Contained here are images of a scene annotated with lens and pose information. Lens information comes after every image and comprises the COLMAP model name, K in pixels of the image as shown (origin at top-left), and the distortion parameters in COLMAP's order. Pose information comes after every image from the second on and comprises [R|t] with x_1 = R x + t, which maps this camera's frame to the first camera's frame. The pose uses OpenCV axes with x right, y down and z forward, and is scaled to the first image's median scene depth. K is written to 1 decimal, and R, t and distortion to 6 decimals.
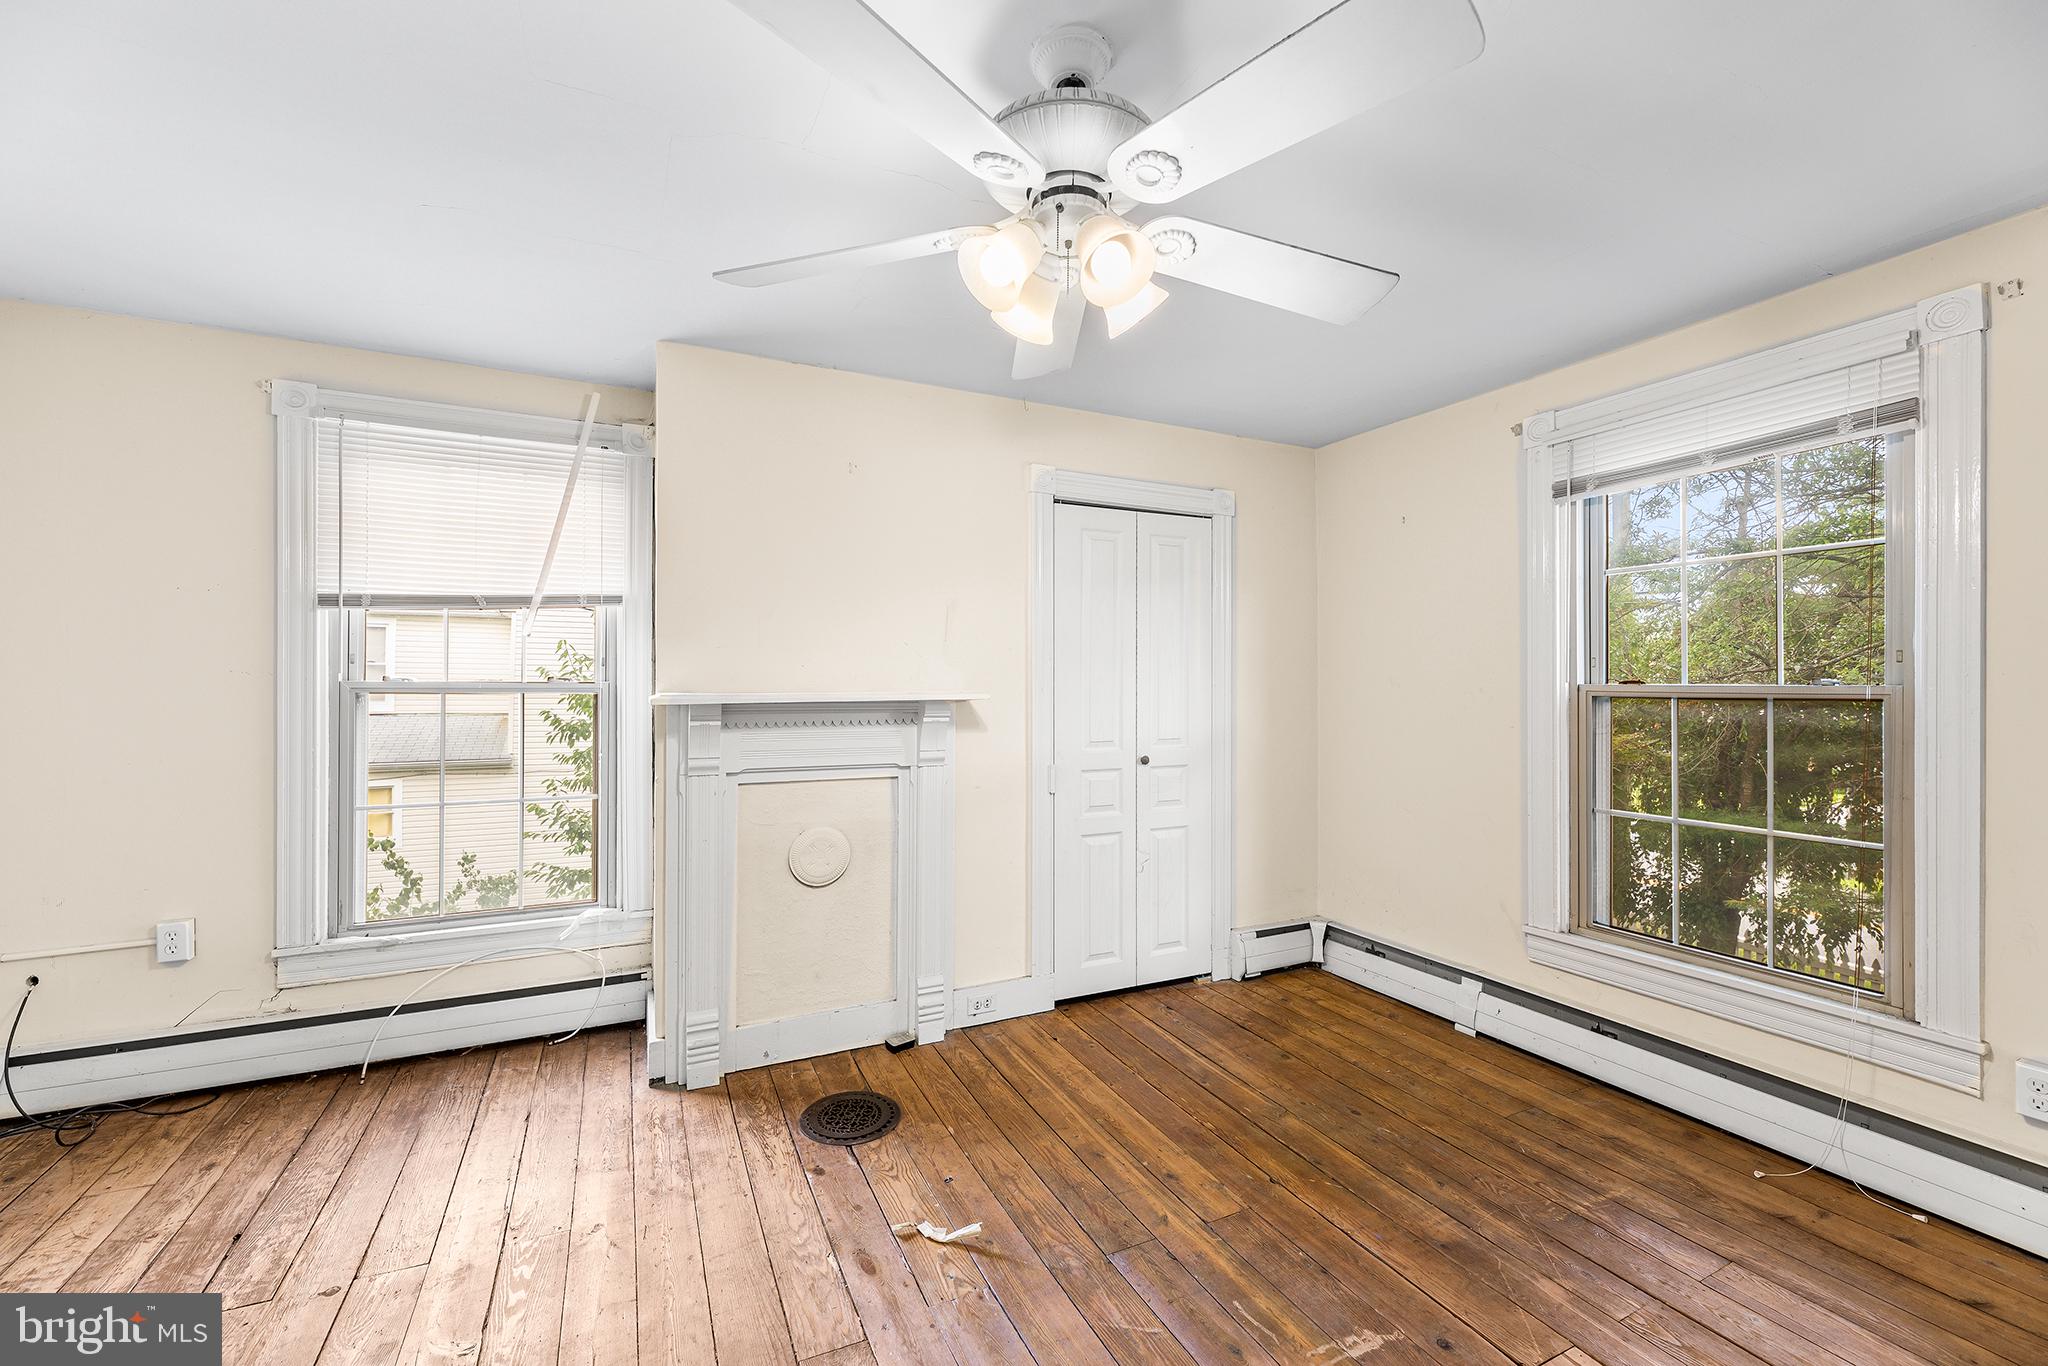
lens RADIAL K [[844.0, 0, 1030.0], [0, 844.0, 681.3], [0, 0, 1]] dist [0.006507, -0.001082]
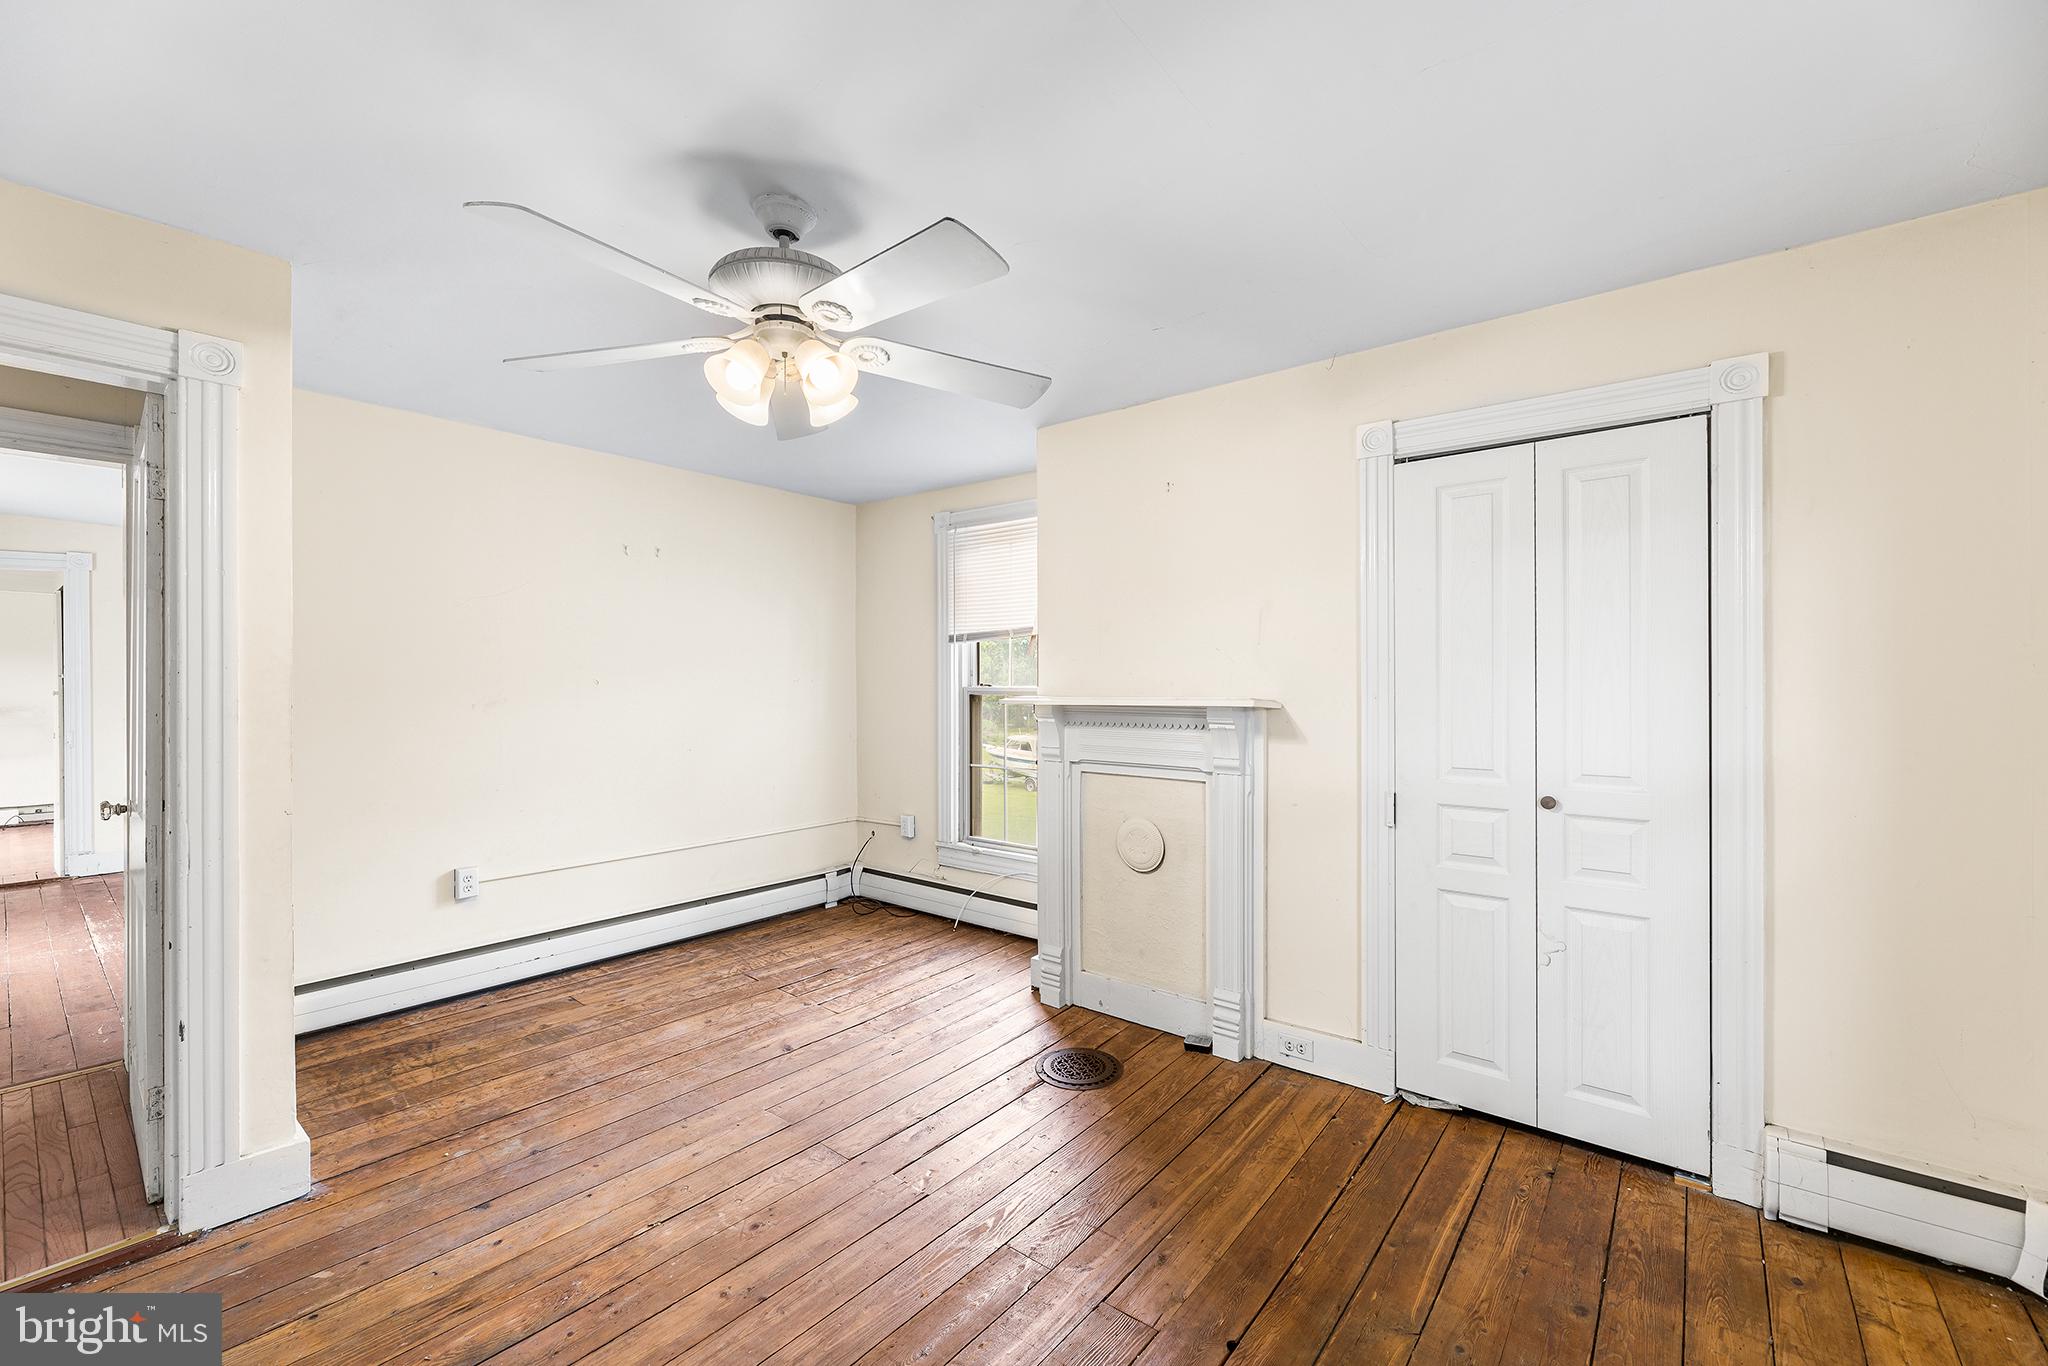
lens RADIAL K [[844.0, 0, 1026.8], [0, 844.0, 685.2], [0, 0, 1]] dist [0.006507, -0.001082]
pose [[0.425241, -0.002114, -0.905078, 0.680125], [0.000768, 0.999998, -0.001975, -0.000311], [0.905080, 0.000145, 0.425242, 0.385623]]
